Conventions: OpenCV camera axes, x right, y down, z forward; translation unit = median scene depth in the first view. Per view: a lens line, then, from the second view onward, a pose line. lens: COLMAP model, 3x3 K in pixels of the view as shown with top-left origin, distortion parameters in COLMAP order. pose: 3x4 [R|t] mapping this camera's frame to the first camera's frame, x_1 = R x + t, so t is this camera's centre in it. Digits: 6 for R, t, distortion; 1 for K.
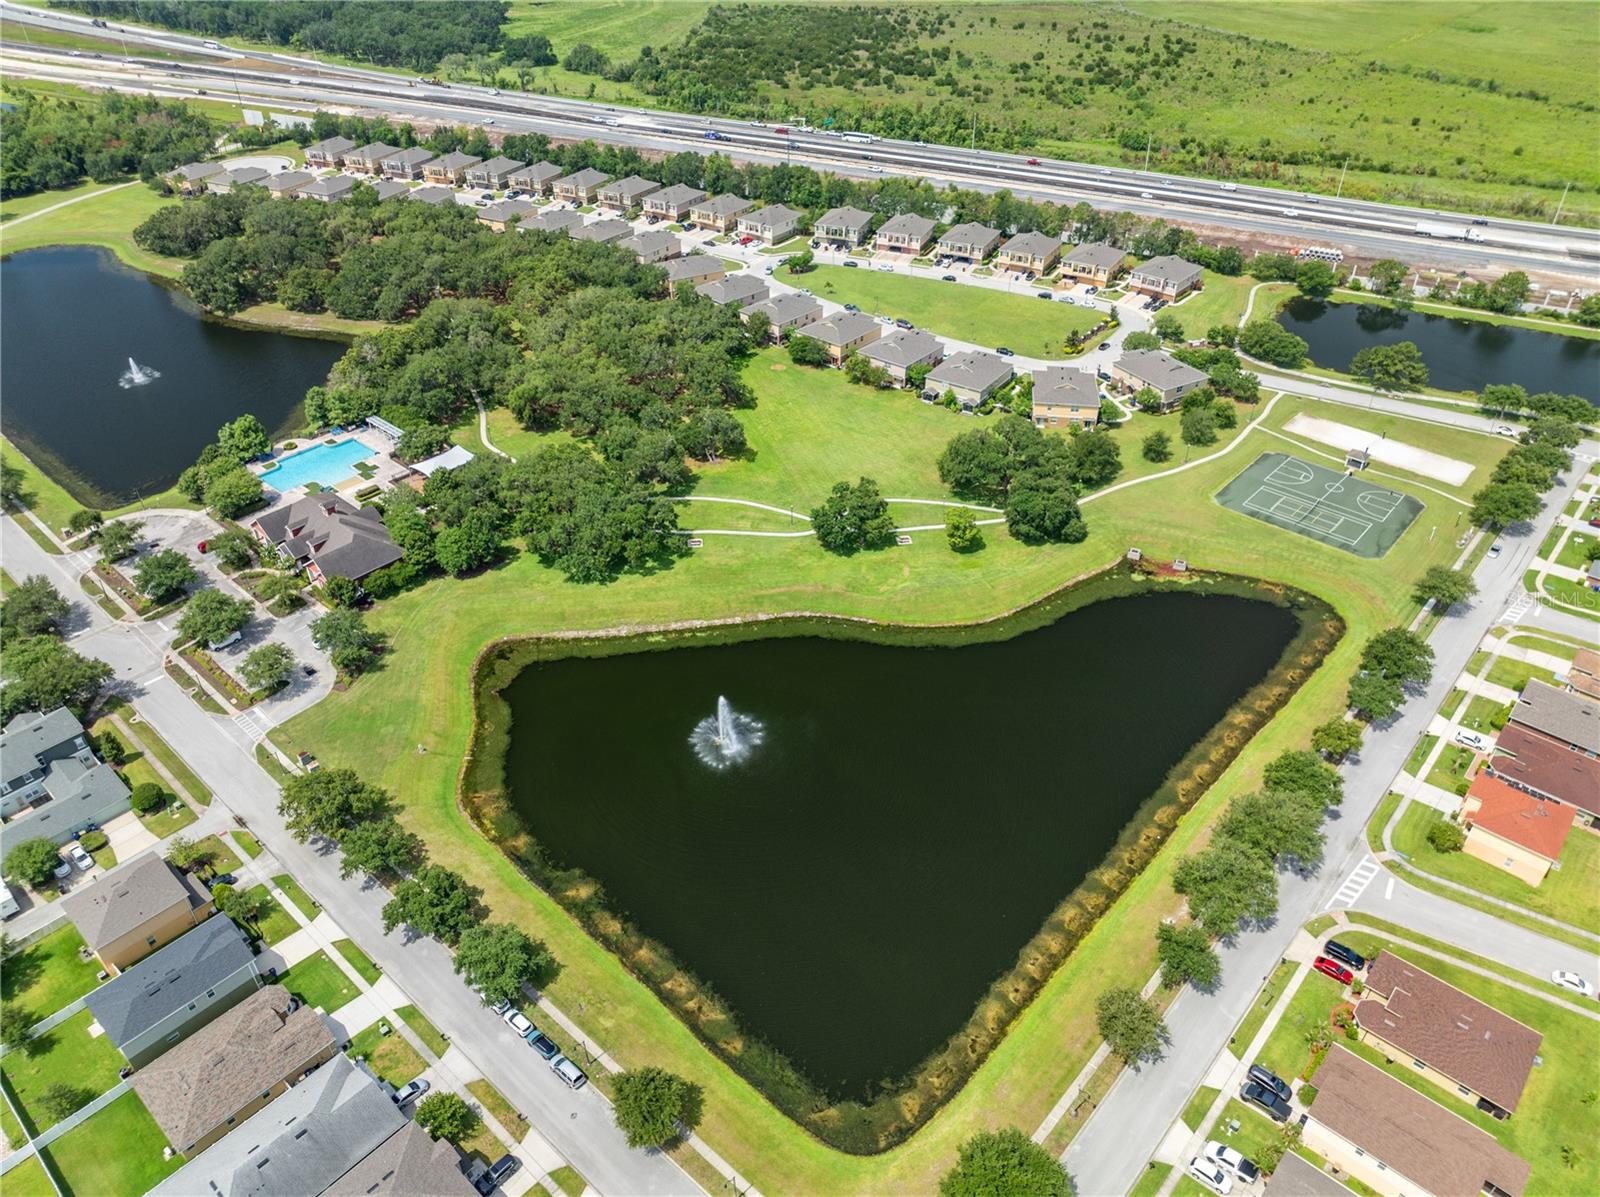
lens RADIAL K [[1128.0, 0, 811.8], [0, 1128.0, 590.8], [0, 0, 1]] dist [-0.034564, -0.008200]
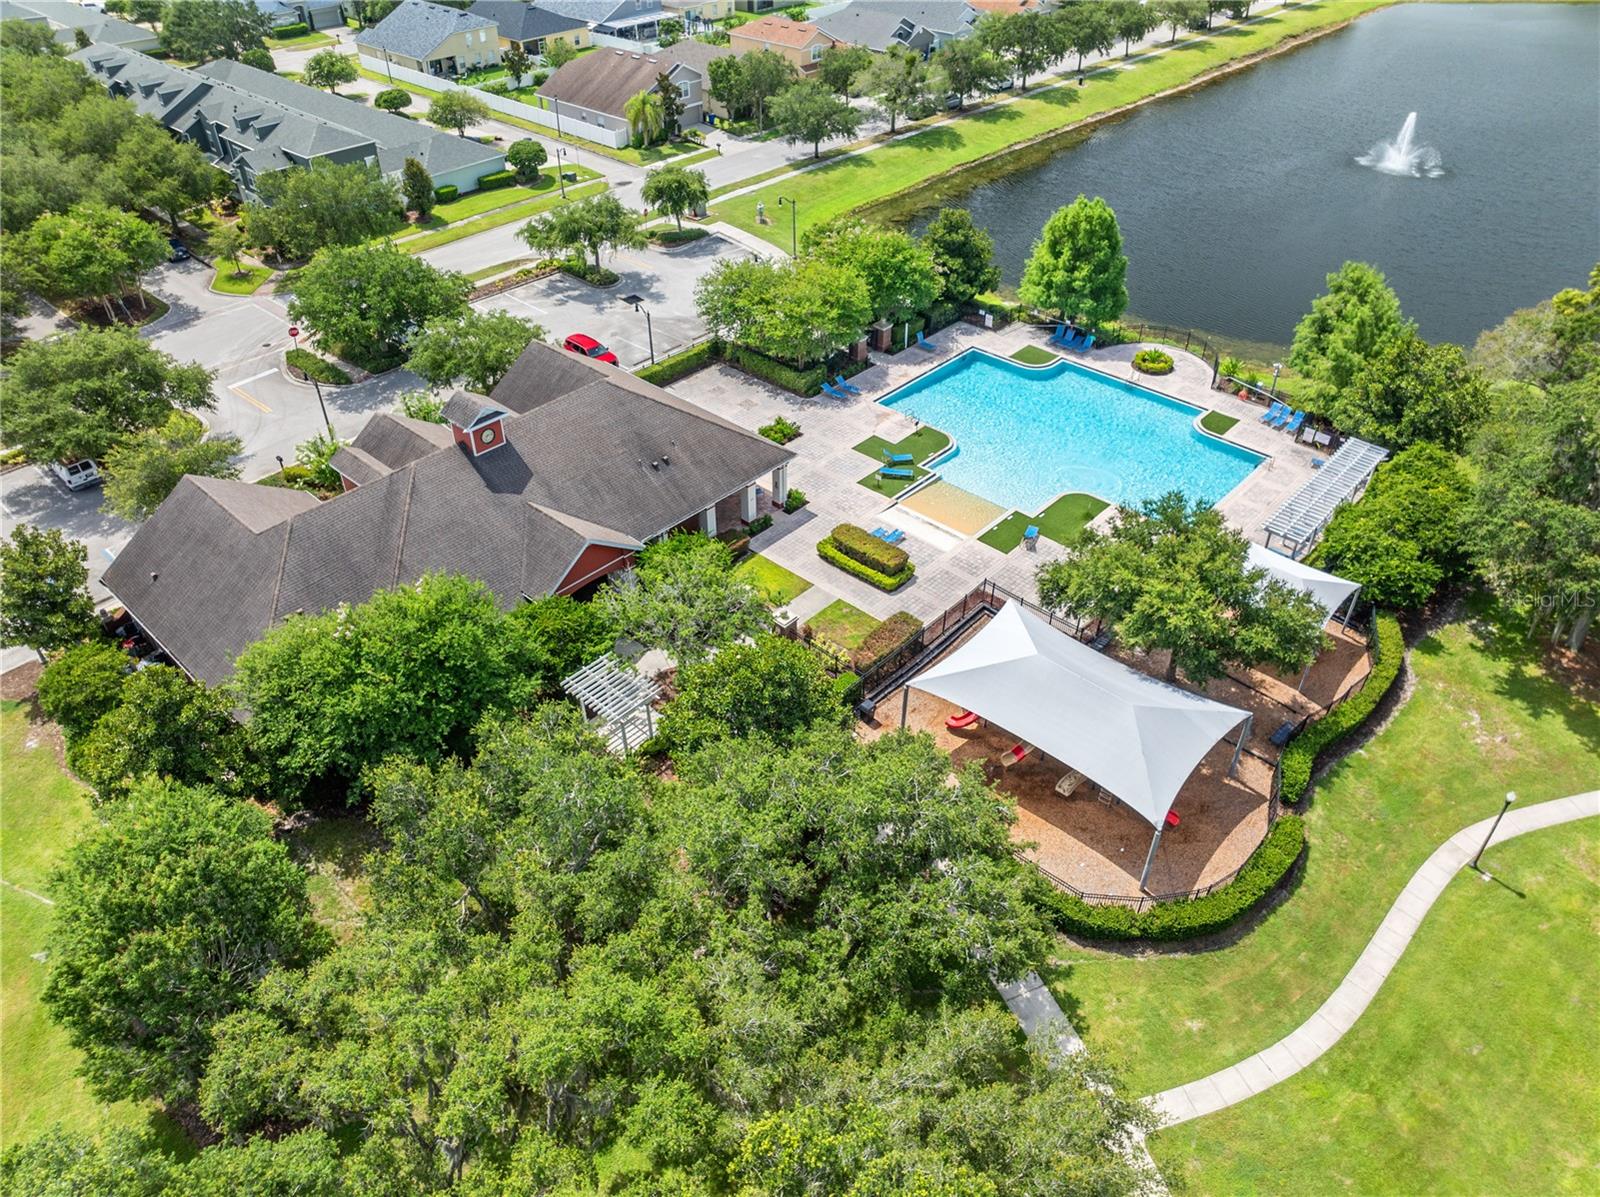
lens RADIAL K [[1128.0, 0, 811.8], [0, 1128.0, 590.8], [0, 0, 1]] dist [-0.034564, -0.008200]
pose [[-0.014199, 0.612355, -0.790455, -0.167801], [-0.577519, 0.640319, 0.506422, -0.195594], [0.816254, 0.463694, 0.344555, 0.842288]]
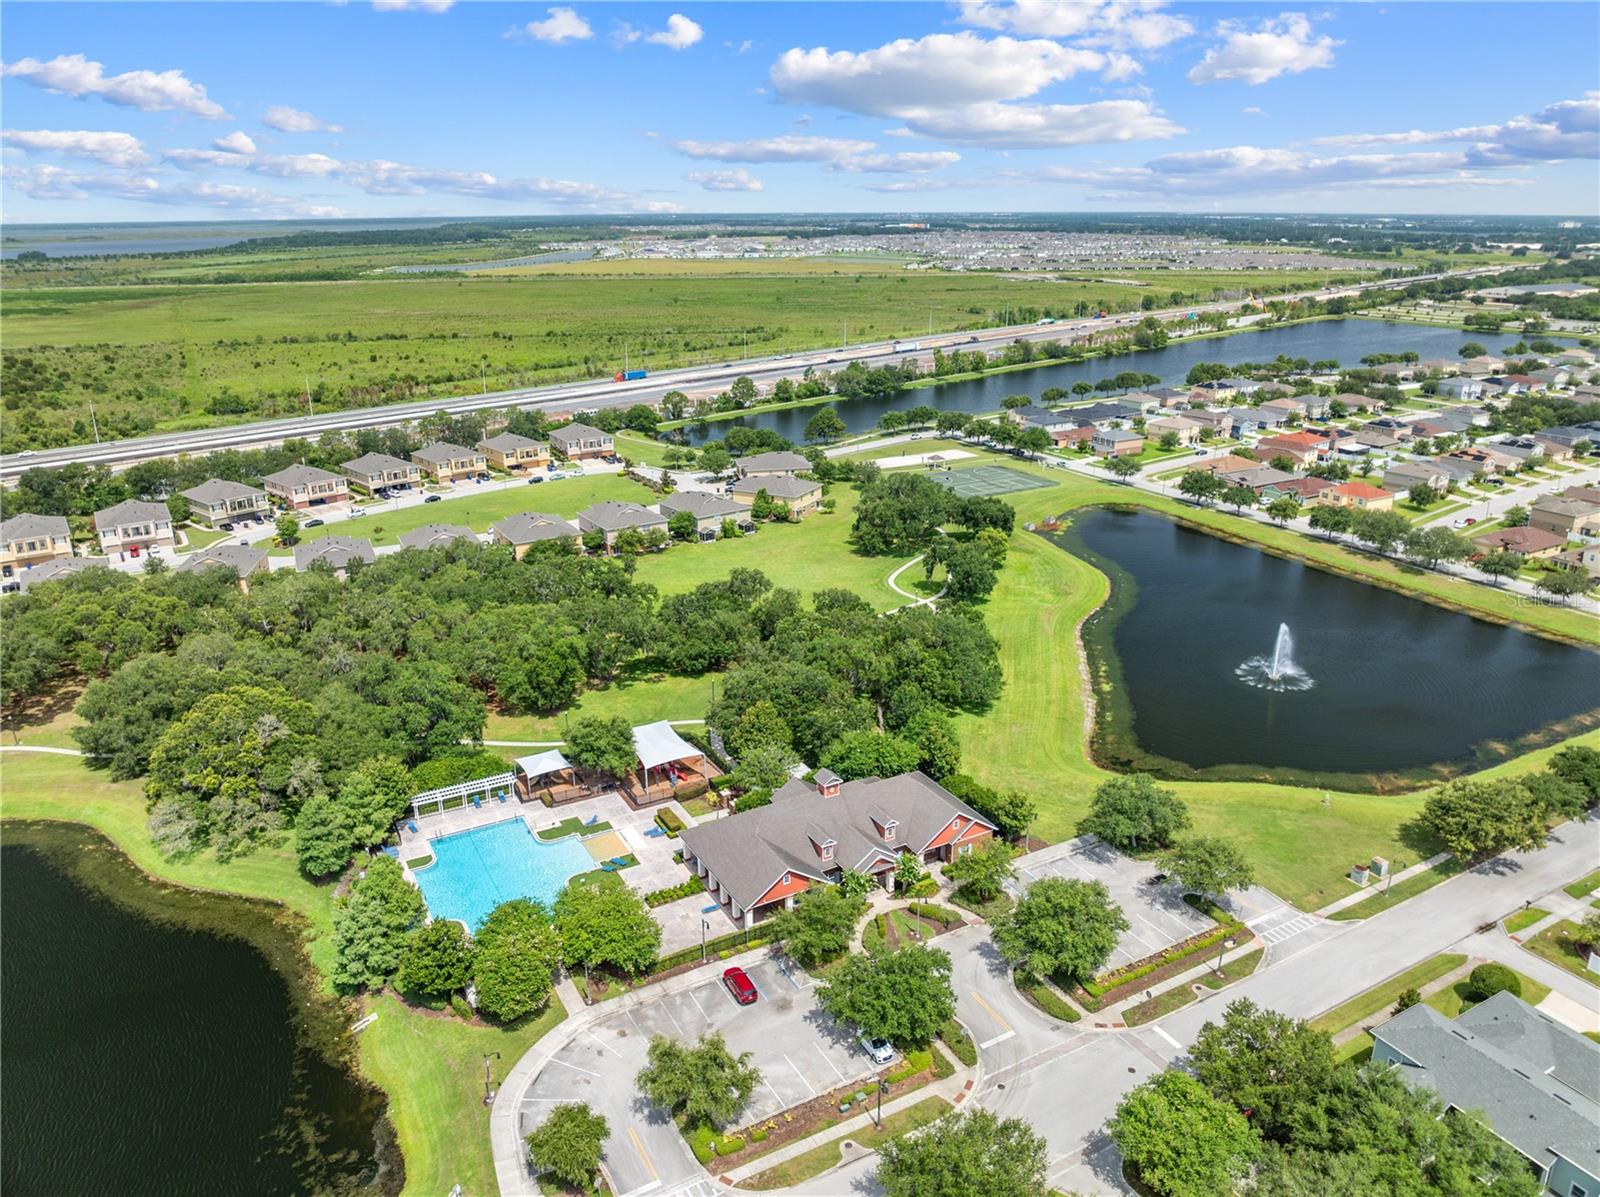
lens RADIAL K [[1128.0, 0, 811.8], [0, 1128.0, 590.8], [0, 0, 1]] dist [-0.034564, -0.008200]
pose [[0.328969, -0.307232, 0.892966, -0.800742], [0.546521, 0.833091, 0.085293, -0.184391], [-0.770126, 0.459966, 0.441970, 0.587839]]
